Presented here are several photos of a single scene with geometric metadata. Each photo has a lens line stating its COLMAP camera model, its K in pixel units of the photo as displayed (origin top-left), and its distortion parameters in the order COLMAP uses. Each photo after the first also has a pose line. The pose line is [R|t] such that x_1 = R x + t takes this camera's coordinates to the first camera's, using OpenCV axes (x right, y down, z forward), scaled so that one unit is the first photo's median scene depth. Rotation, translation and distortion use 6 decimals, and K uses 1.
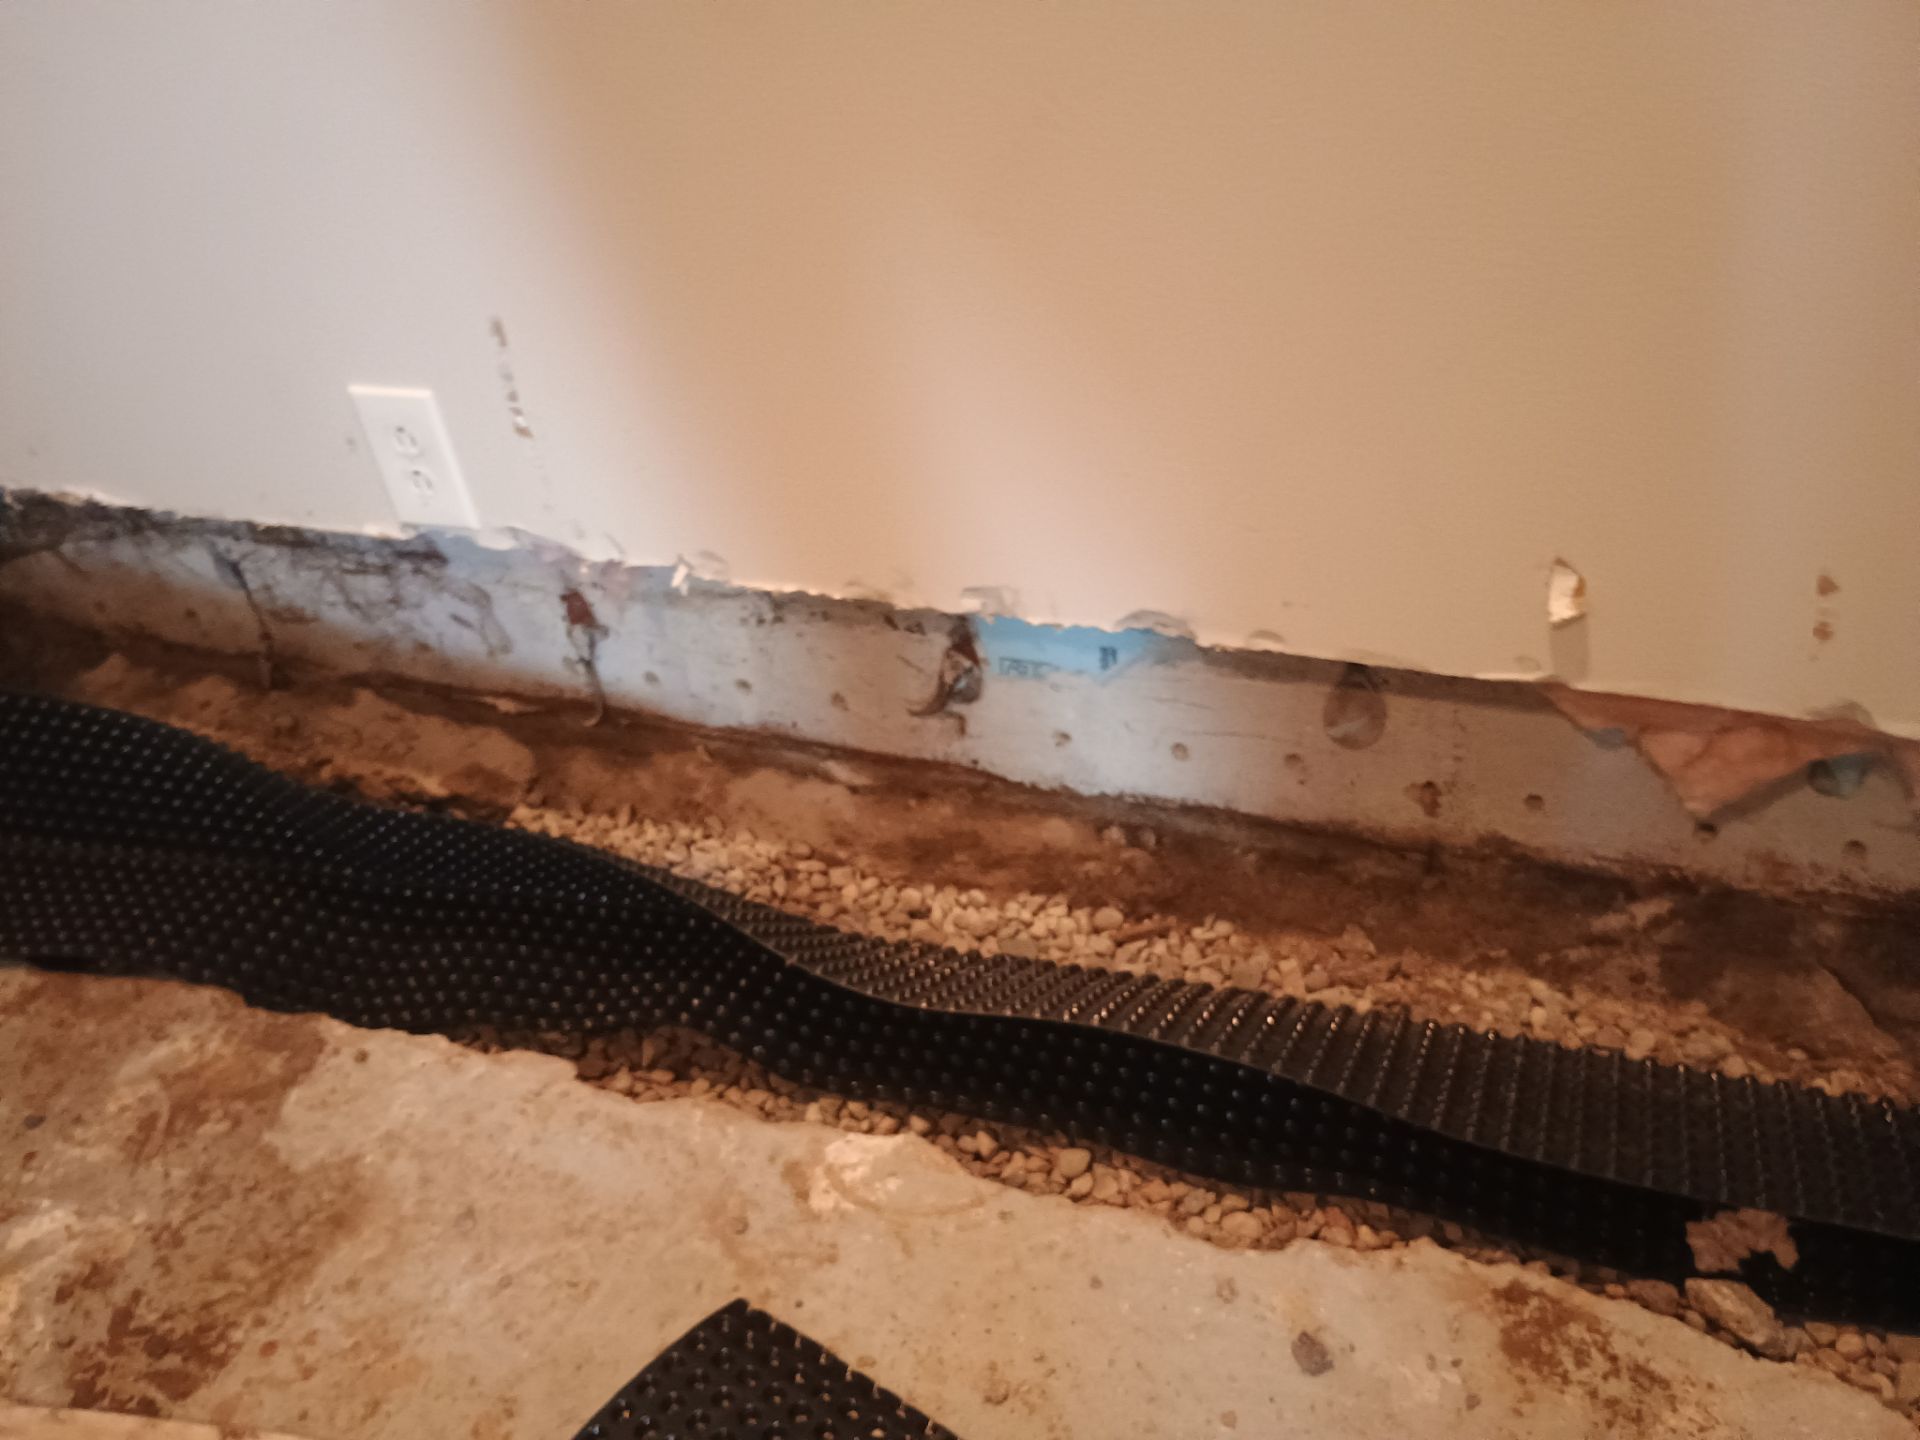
lens RADIAL K [[1650.0, 0, 985.5], [0, 1650.0, 715.0], [0, 0, 1]] dist [0.058351, -0.075549]
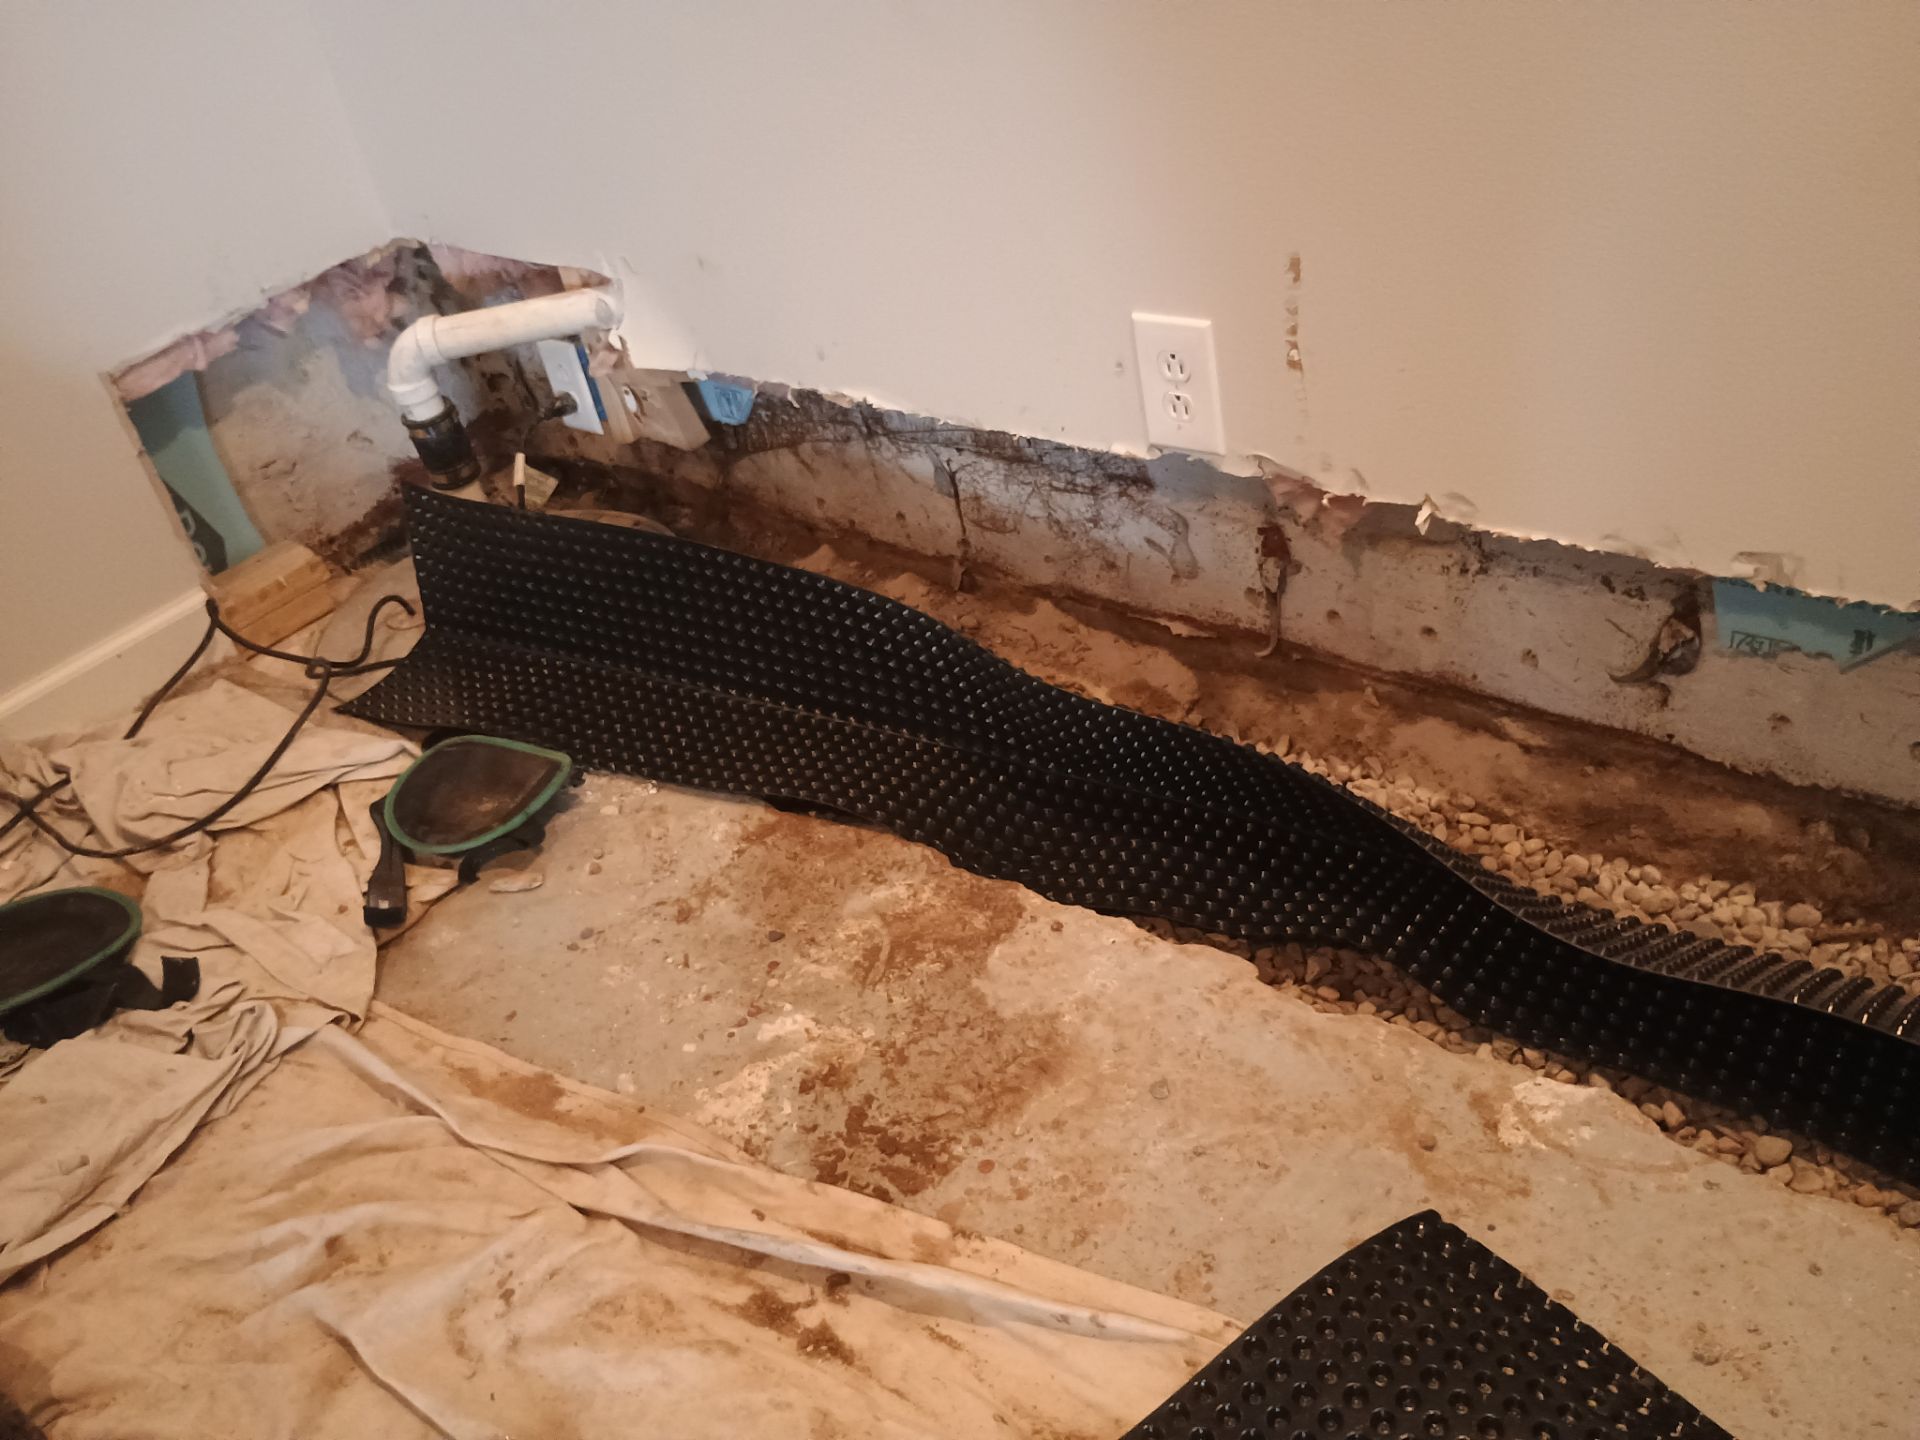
lens RADIAL K [[1650.0, 0, 985.5], [0, 1650.0, 715.0], [0, 0, 1]] dist [0.058351, -0.075549]
pose [[0.959179, 0.127273, -0.252541, -0.162506], [-0.124505, 0.991852, 0.026981, 0.043559], [0.253917, 0.005563, 0.967210, -0.063709]]
